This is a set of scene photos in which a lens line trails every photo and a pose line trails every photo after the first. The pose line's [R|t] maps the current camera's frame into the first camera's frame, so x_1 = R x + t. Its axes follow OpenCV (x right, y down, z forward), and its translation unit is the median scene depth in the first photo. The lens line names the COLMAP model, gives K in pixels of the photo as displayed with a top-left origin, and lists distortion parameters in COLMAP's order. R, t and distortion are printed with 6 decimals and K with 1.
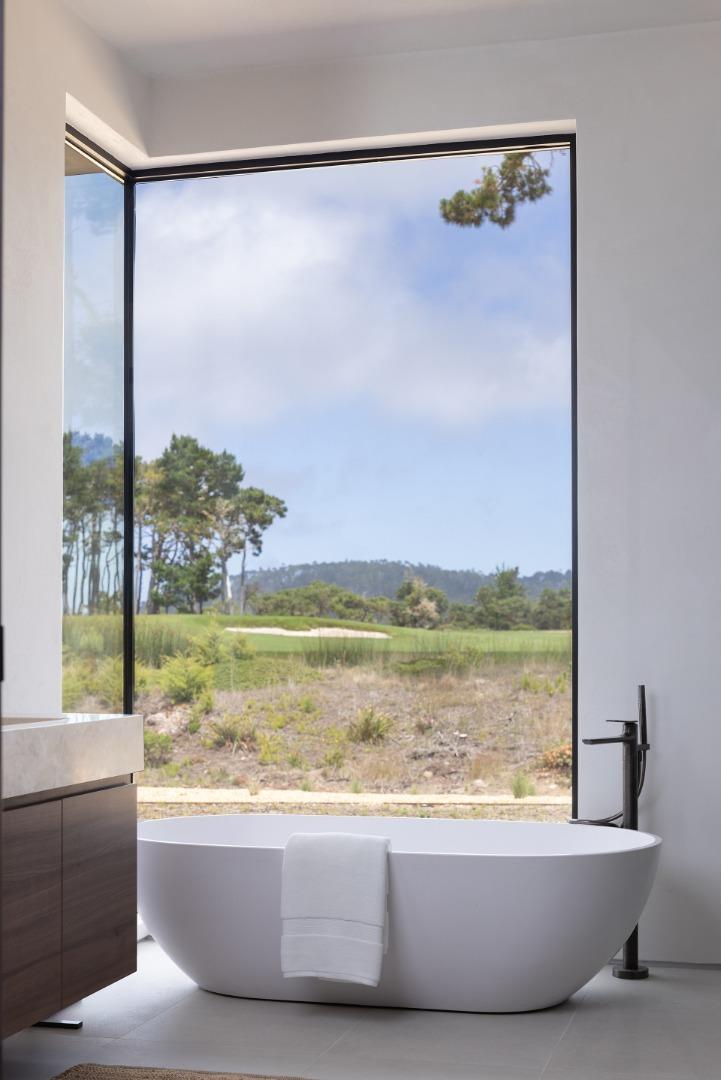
lens RADIAL K [[1548.9, 0, 359.3], [0, 1548.9, 628.4], [0, 0, 1]] dist [0.003275, 0.027903]
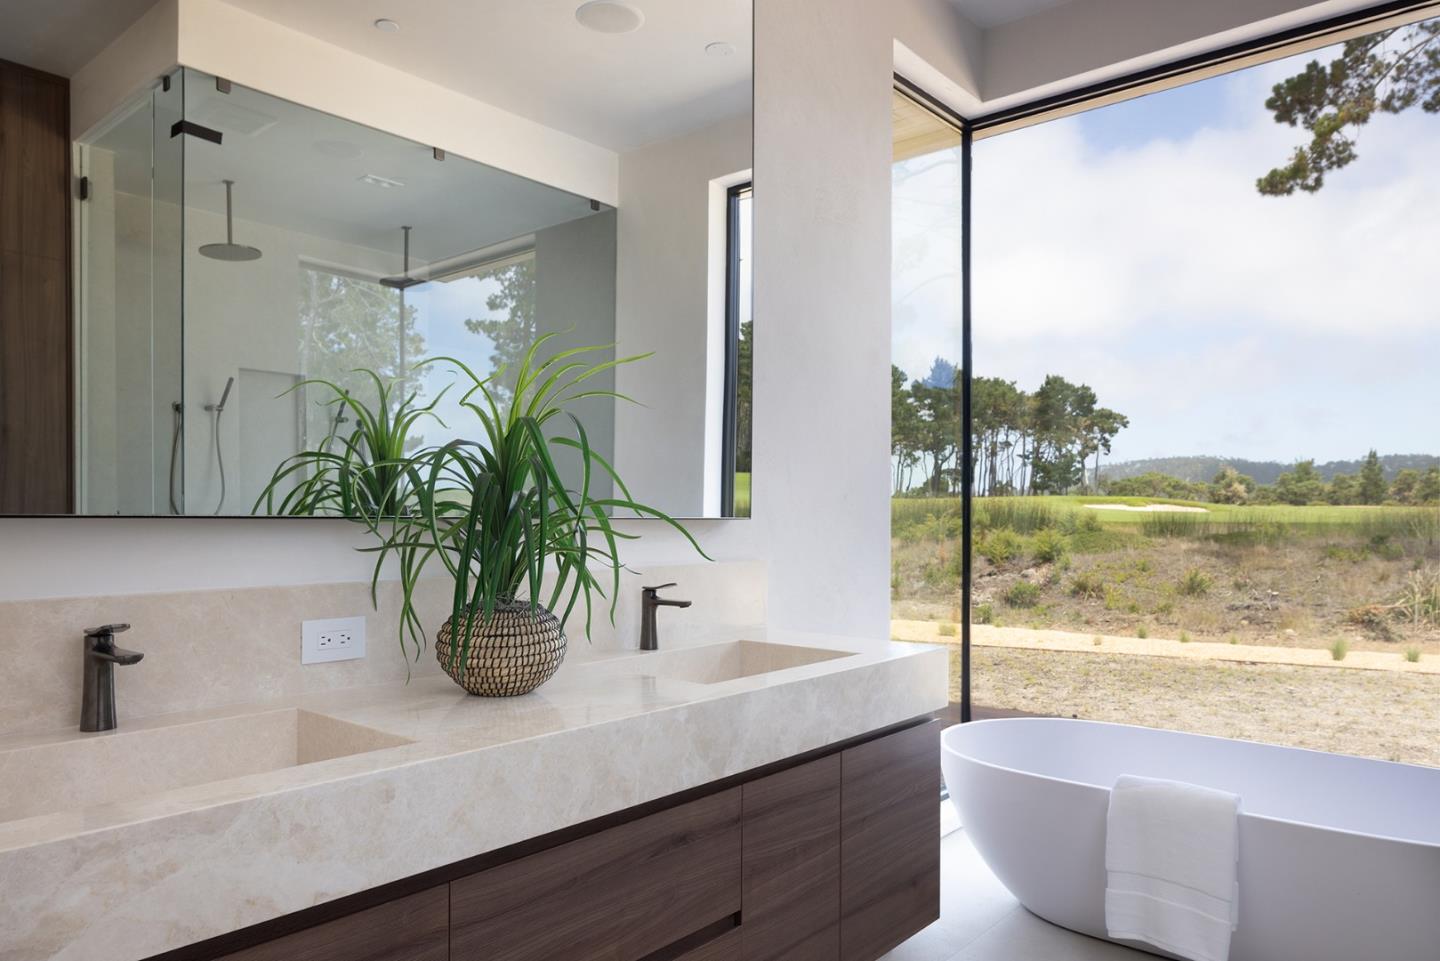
lens RADIAL K [[978.0, 0, 722.4], [0, 978.0, 515.3], [0, 0, 1]] dist [-0.003458, 0.001242]
pose [[0.904311, 0.002537, -0.426866, -0.000444], [0.002345, 0.999938, 0.010911, -0.001353], [0.426867, -0.010867, 0.904249, 0.018029]]
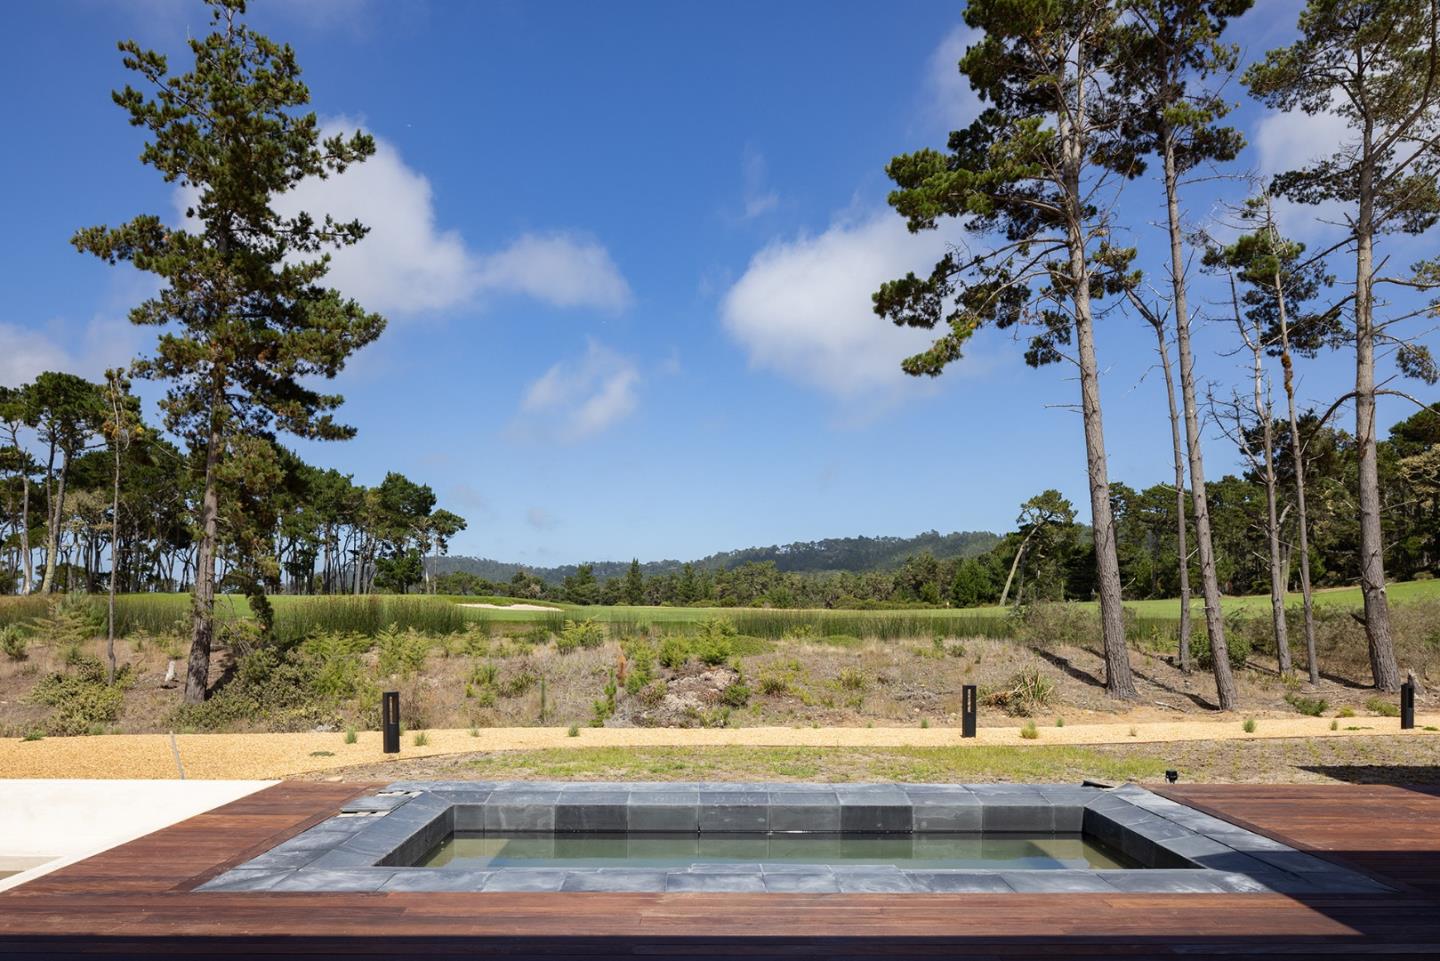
lens RADIAL K [[978.0, 0, 721.7], [0, 978.0, 600.5], [0, 0, 1]] dist [-0.003375, 0.000955]
pose [[0.960350, 0.008343, 0.278673, -0.105884], [-0.008143, 0.999965, -0.001877, -0.004180], [-0.278679, -0.000466, 0.960384, 0.015546]]
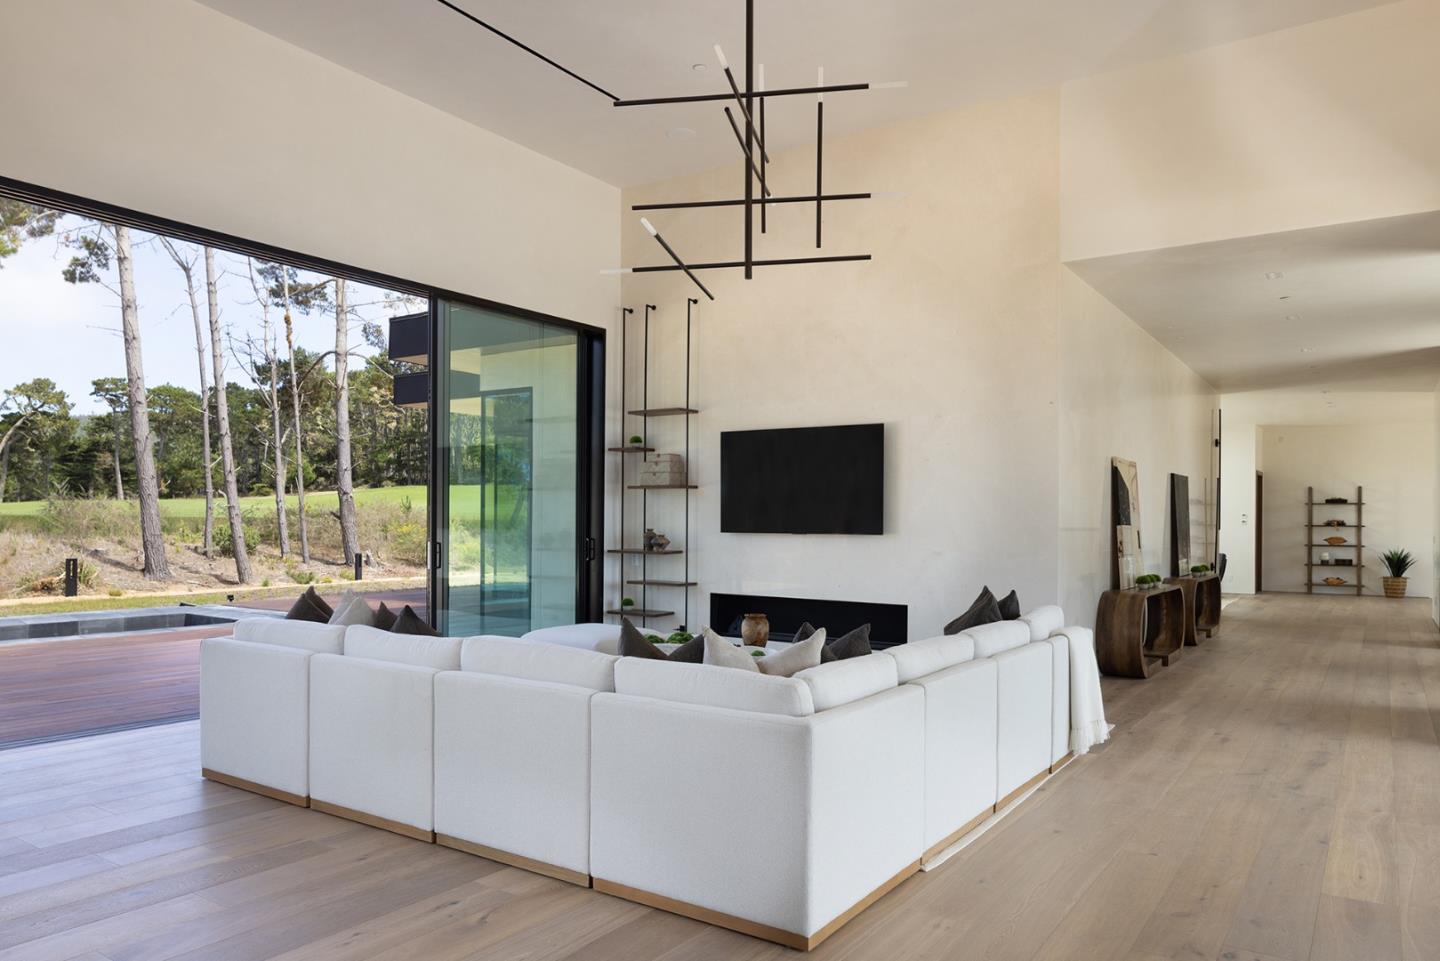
lens RADIAL K [[975.5, 0, 716.3], [0, 975.5, 532.5], [0, 0, 1]] dist [-0.004419, -0.000202]
pose [[0.338461, -0.008334, 0.940944, -0.164107], [-0.019800, 0.999676, 0.015977, -0.003366], [-0.940772, -0.024038, 0.338186, -0.038129]]
